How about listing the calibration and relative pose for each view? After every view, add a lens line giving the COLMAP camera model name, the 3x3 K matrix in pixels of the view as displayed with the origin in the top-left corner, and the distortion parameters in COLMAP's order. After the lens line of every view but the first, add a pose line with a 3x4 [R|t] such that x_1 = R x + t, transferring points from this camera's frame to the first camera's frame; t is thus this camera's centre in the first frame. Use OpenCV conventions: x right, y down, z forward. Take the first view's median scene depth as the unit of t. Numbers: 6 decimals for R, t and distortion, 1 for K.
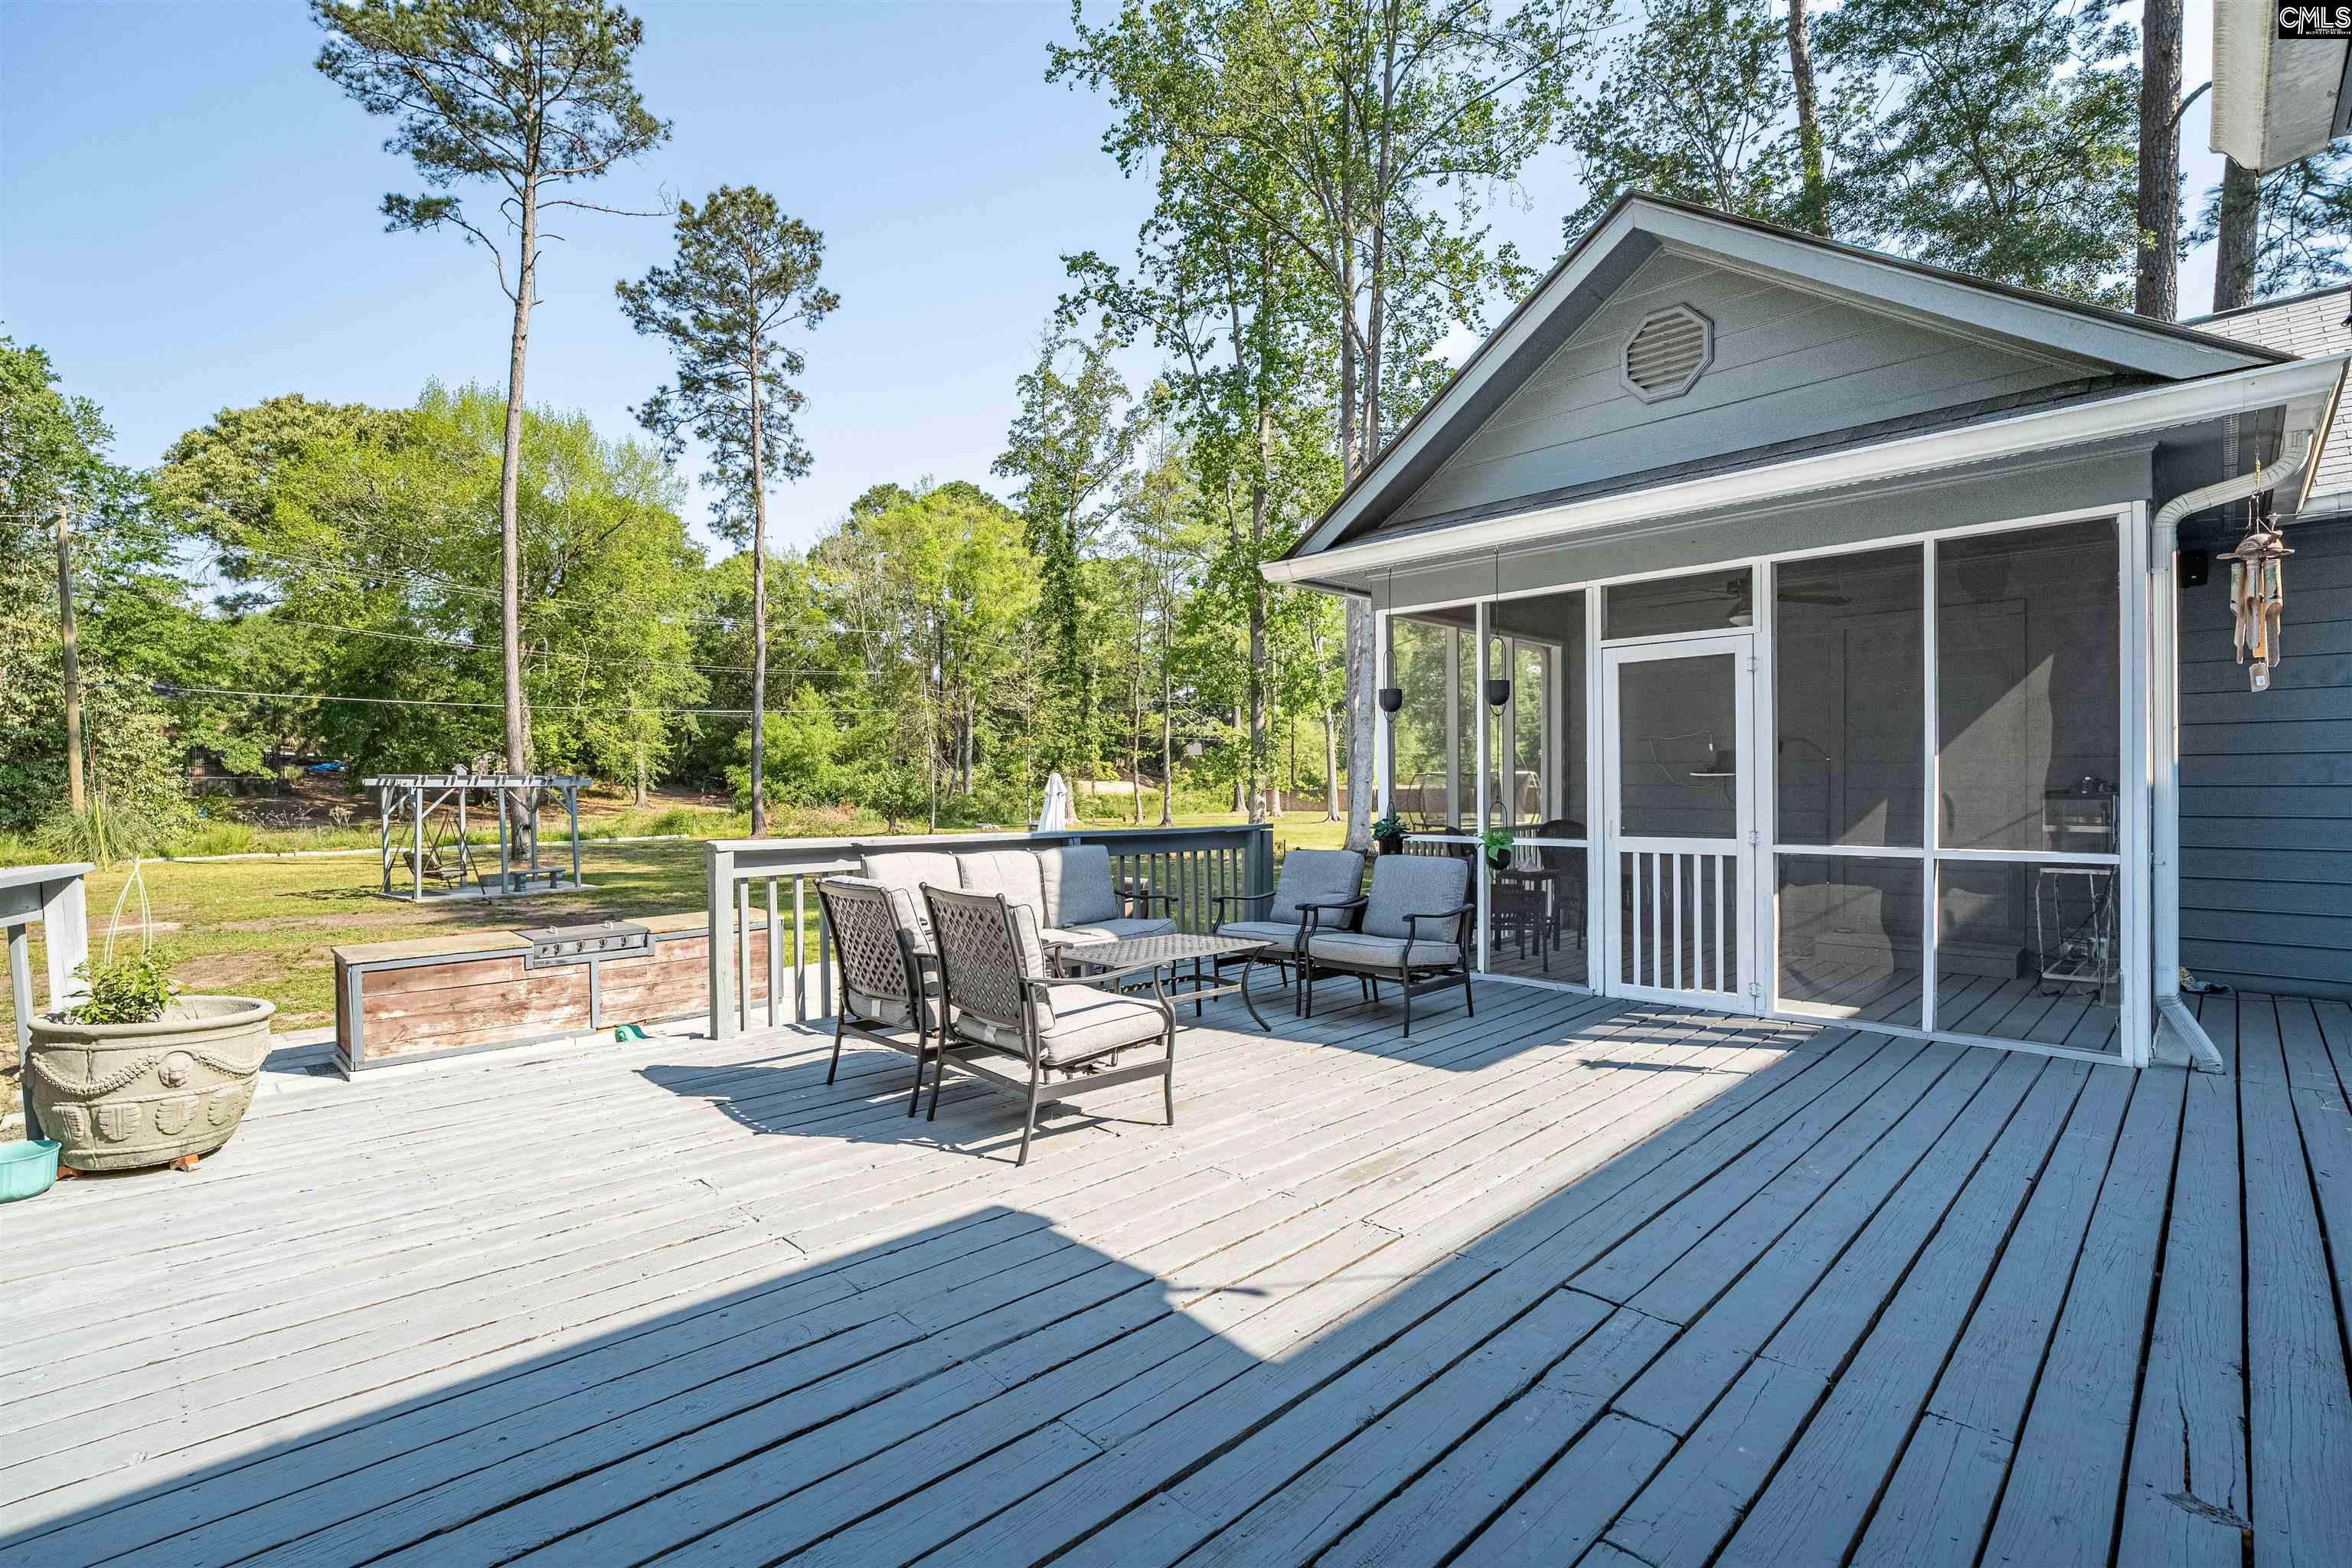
lens RADIAL K [[1080.3, 0, 1174.8], [0, 1080.3, 785.0], [0, 0, 1]] dist [-0.031242, 0.011473]
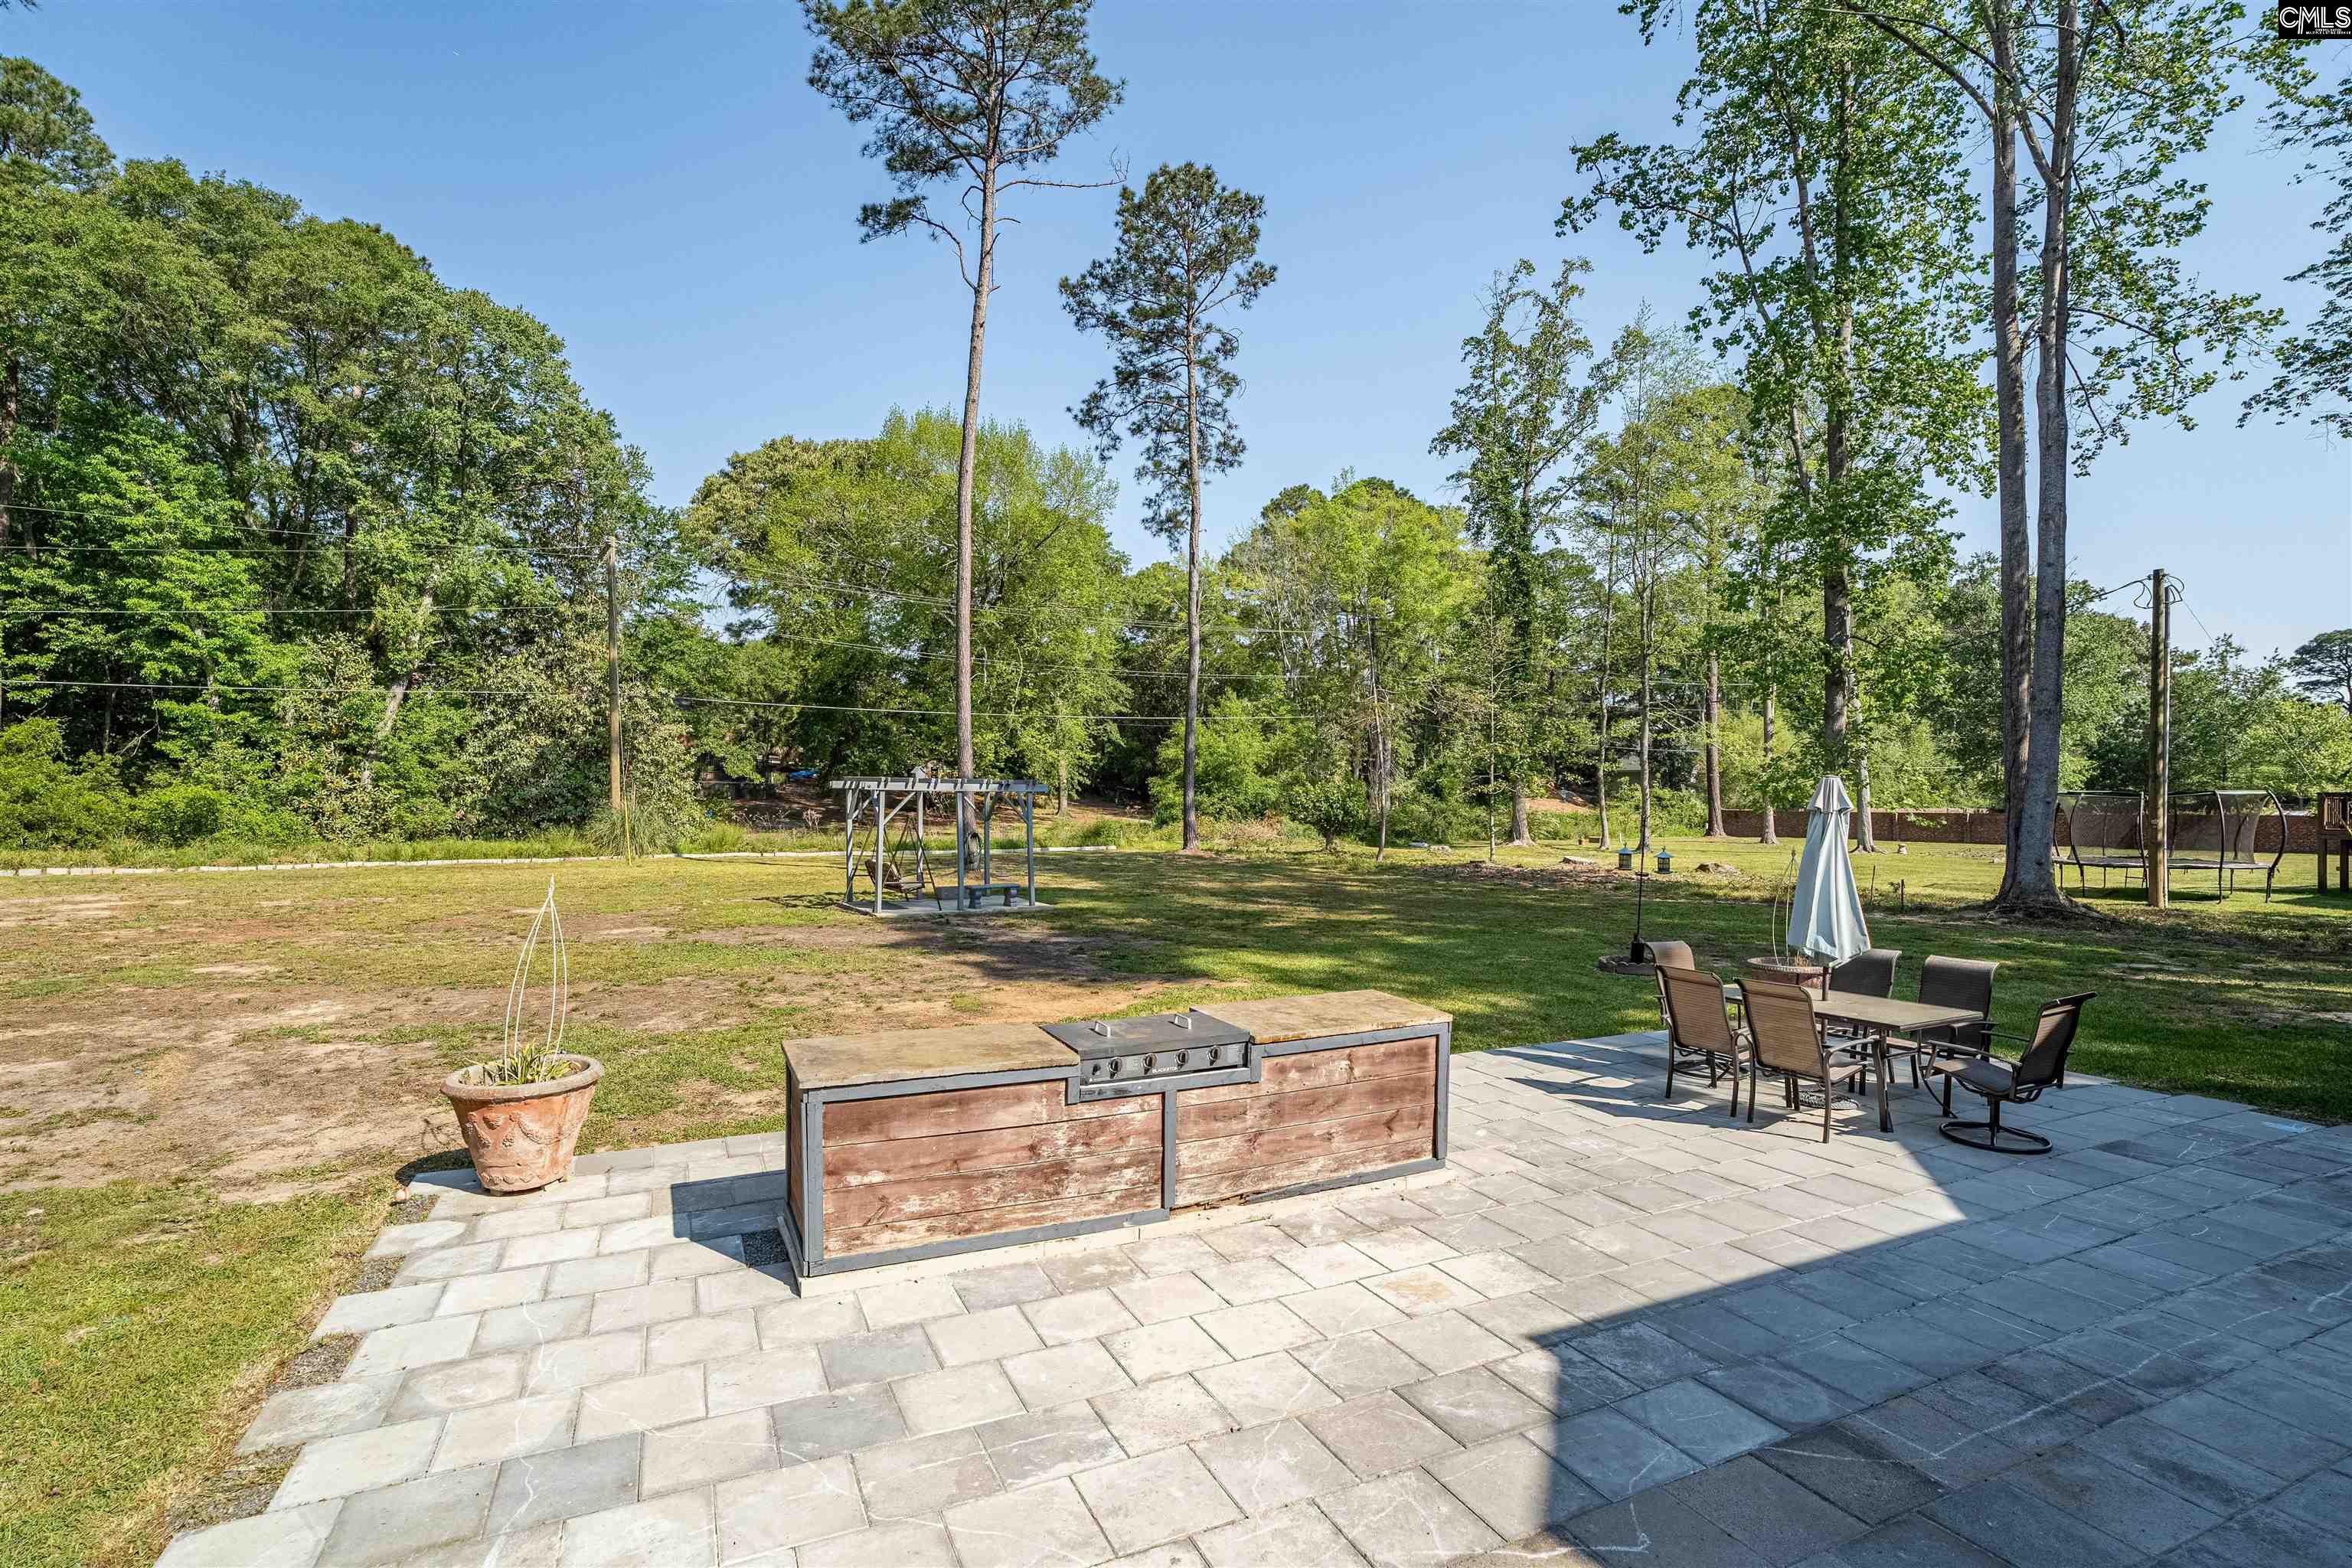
lens RADIAL K [[1080.3, 0, 1151.1], [0, 1080.3, 777.0], [0, 0, 1]] dist [-0.031242, 0.011473]
pose [[0.934973, 0.009562, -0.354590, -0.089746], [-0.017565, 0.999658, -0.019358, 0.002500], [0.354283, 0.024328, 0.934822, 0.117580]]
